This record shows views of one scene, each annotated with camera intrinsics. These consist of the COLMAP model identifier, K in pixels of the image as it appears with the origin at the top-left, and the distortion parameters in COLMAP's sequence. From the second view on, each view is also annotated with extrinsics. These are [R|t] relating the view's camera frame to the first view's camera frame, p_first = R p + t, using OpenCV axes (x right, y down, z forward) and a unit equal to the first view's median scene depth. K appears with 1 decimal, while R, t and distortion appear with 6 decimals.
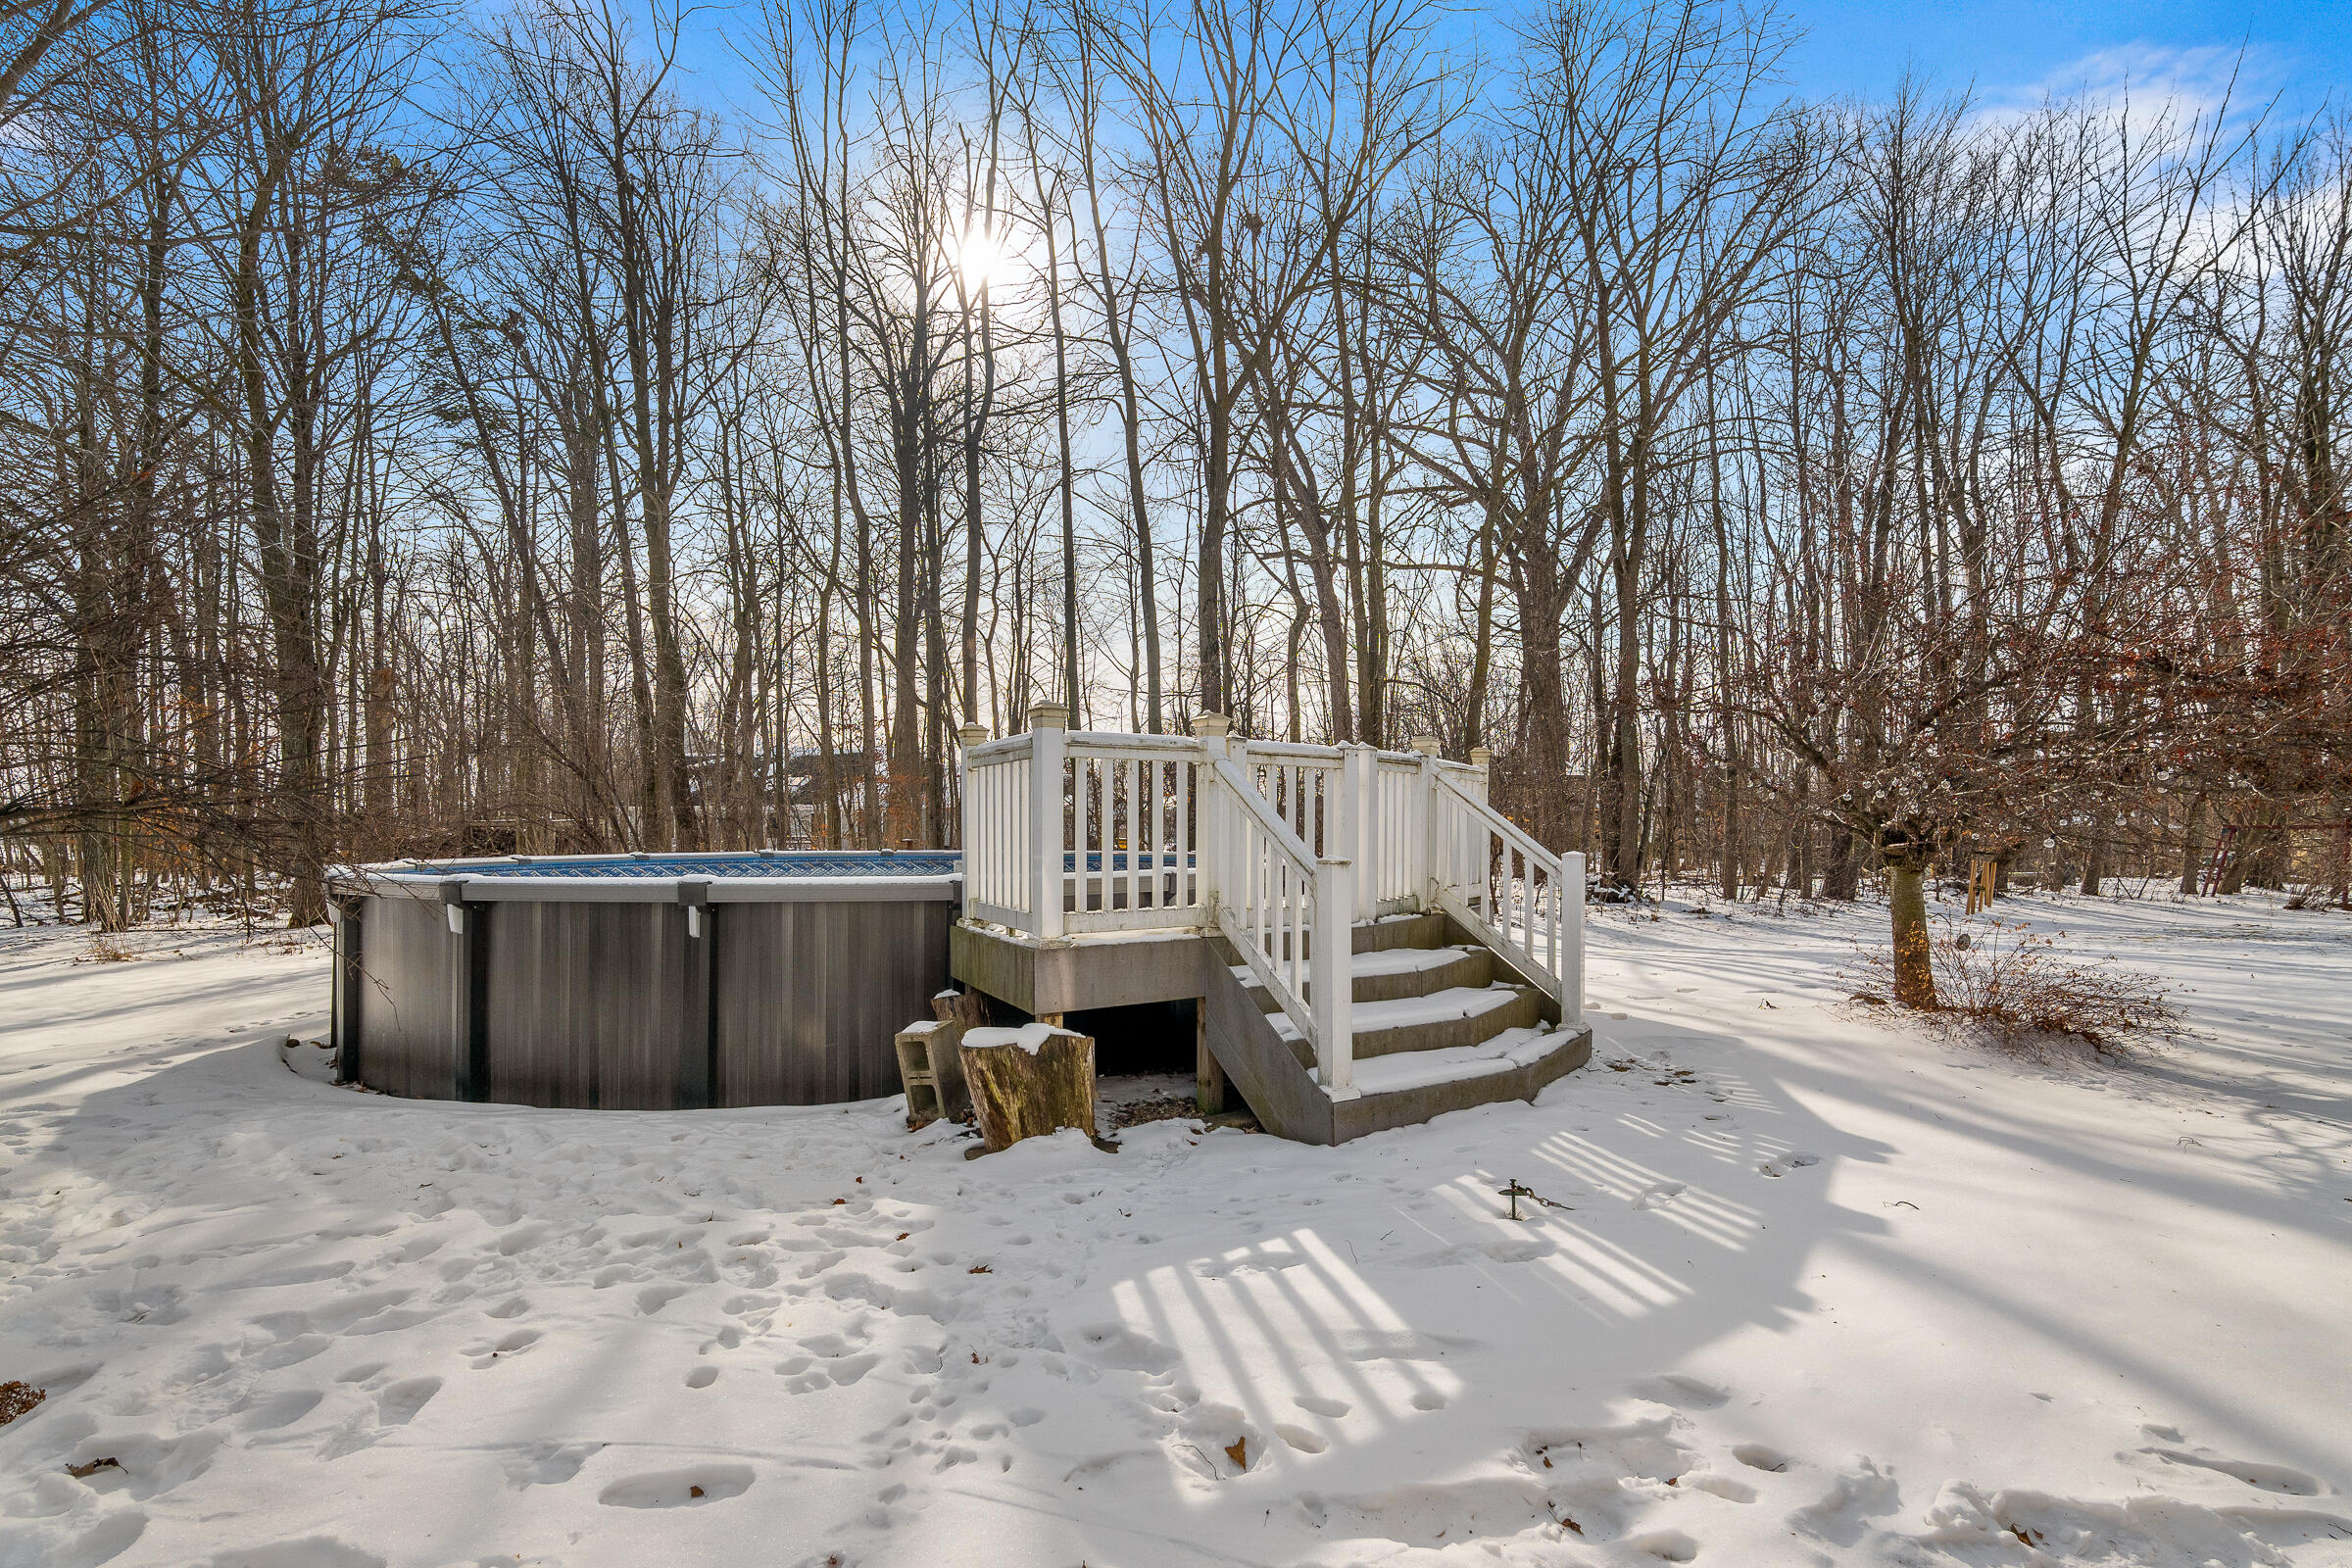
lens RADIAL K [[1103.3, 0, 1178.0], [0, 1103.3, 823.9], [0, 0, 1]] dist [-0.015256, 0.000409]
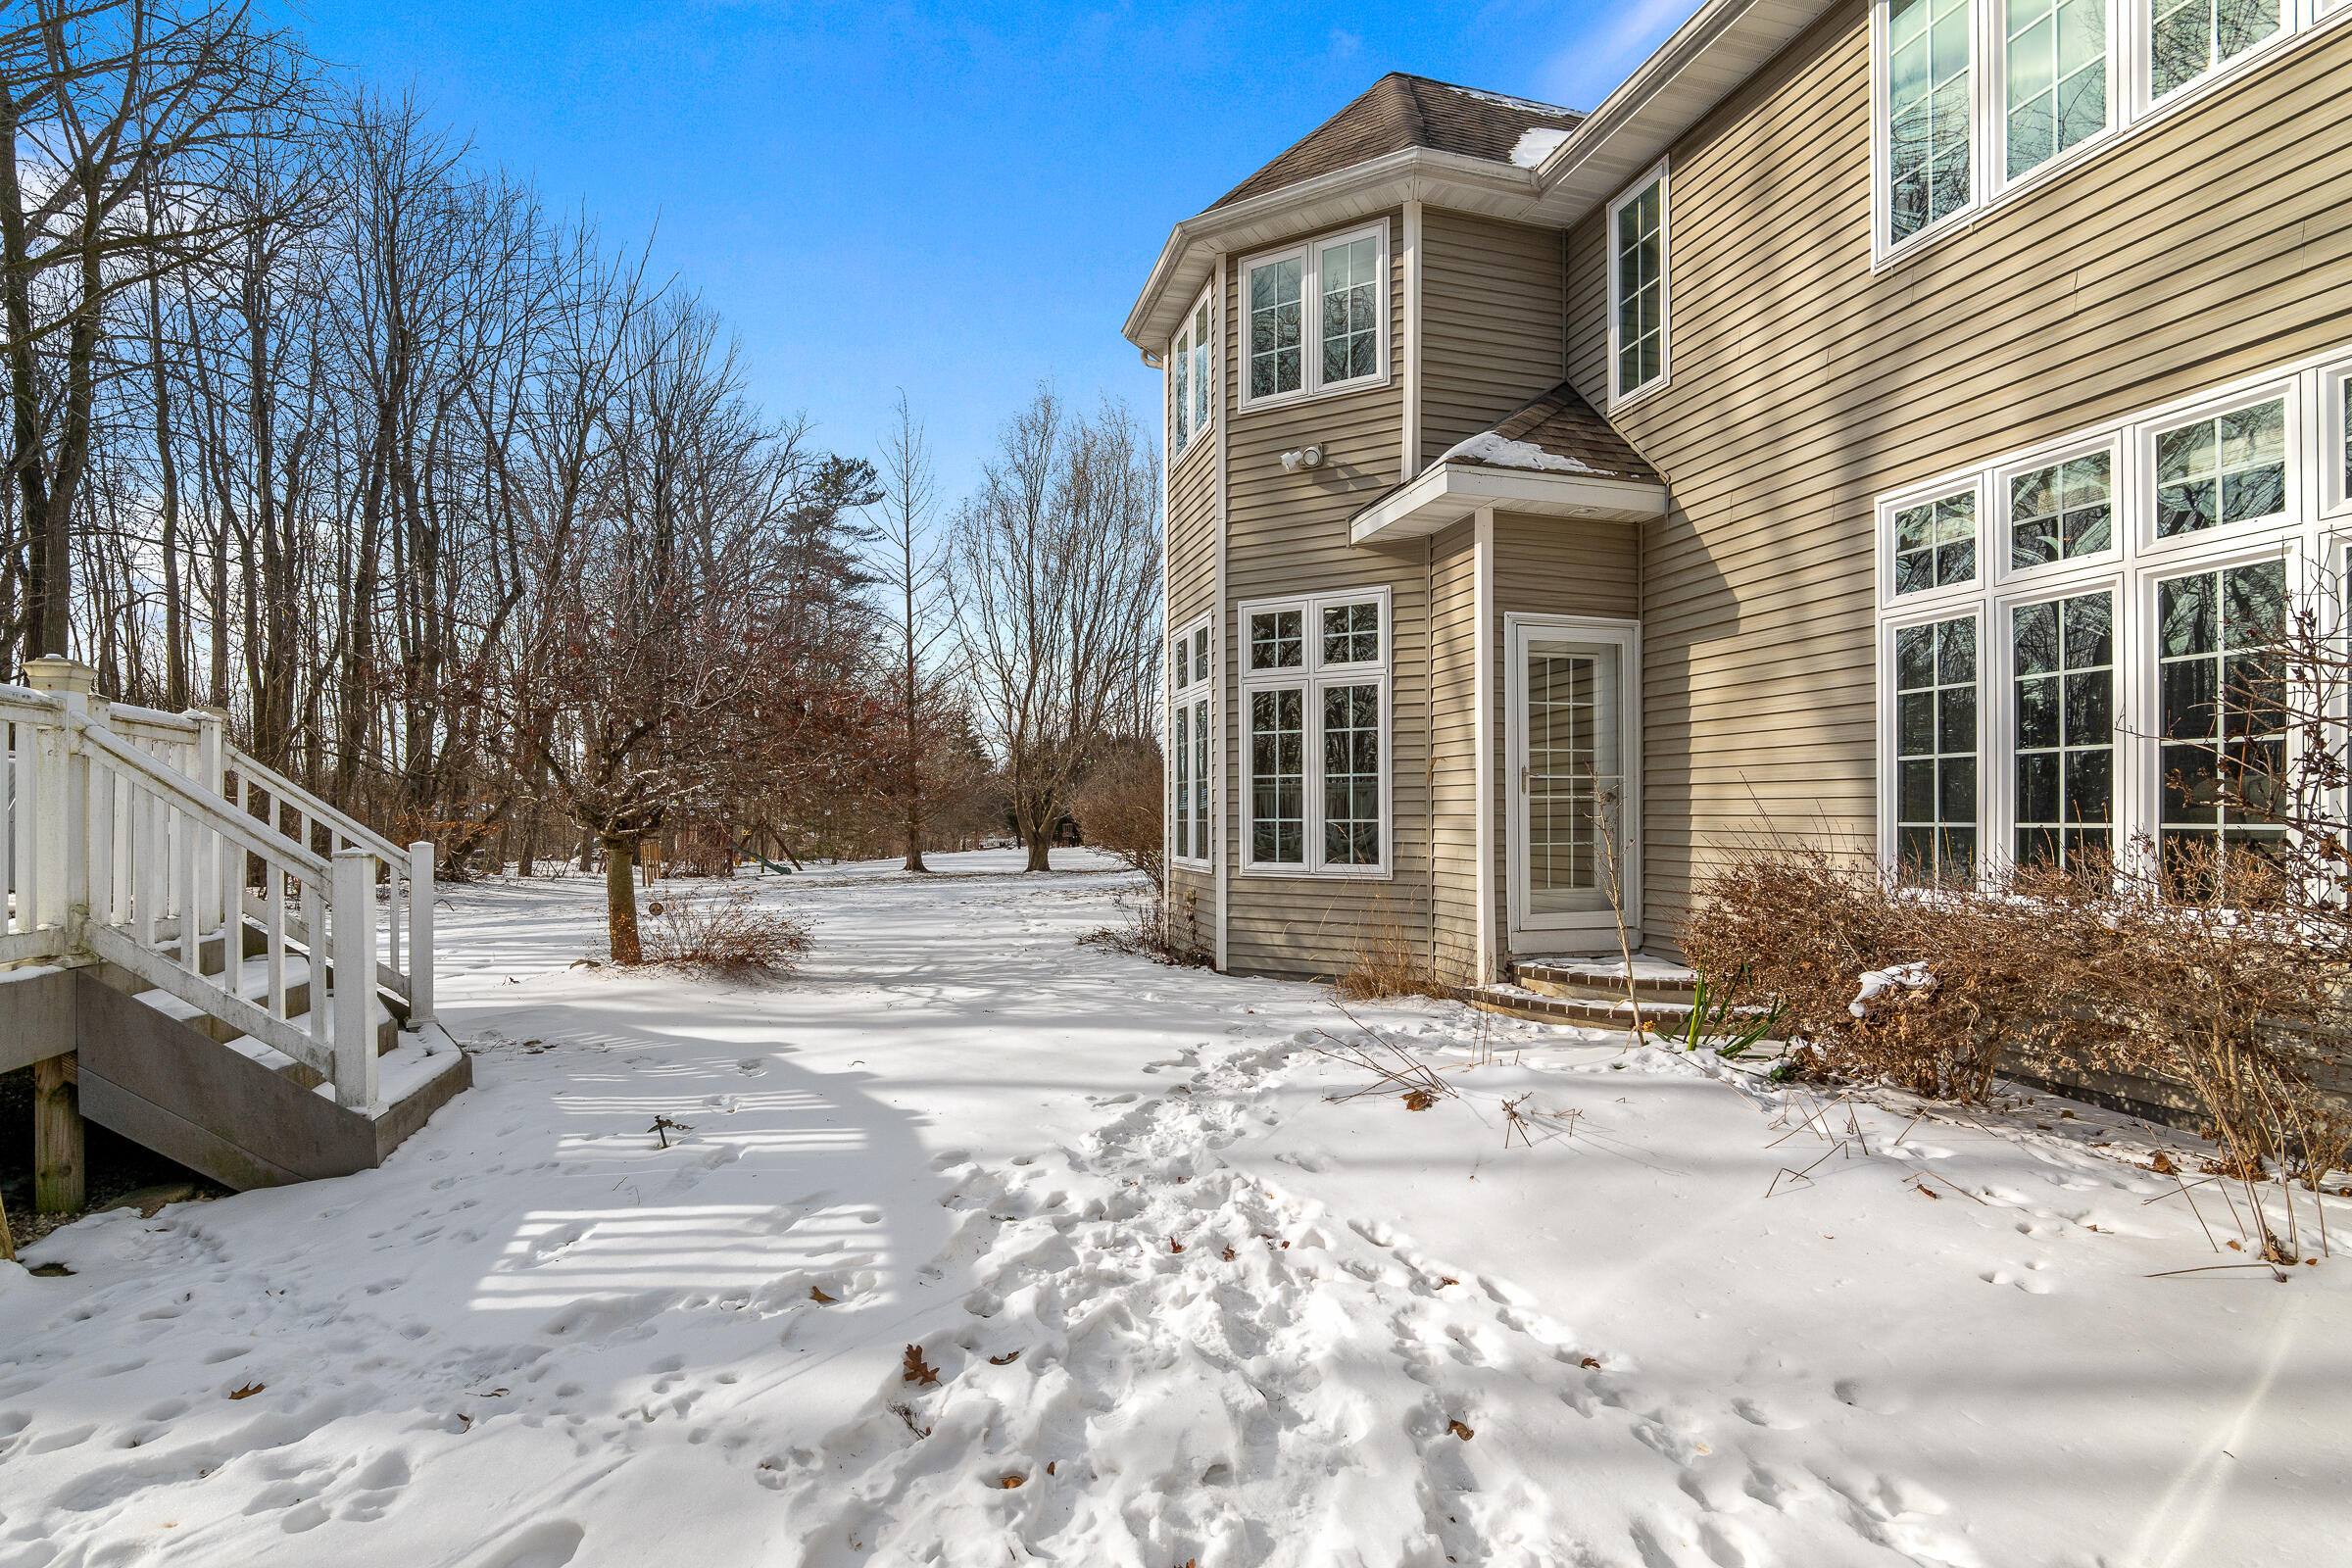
lens RADIAL K [[1069.7, 0, 1176.6], [0, 1069.7, 811.7], [0, 0, 1]] dist [0.024092, 0.000238]
pose [[0.281307, 0.006975, 0.959593, -0.724024], [-0.005402, 0.999969, -0.005685, 0.001863], [-0.959603, -0.003584, 0.281336, 0.160911]]
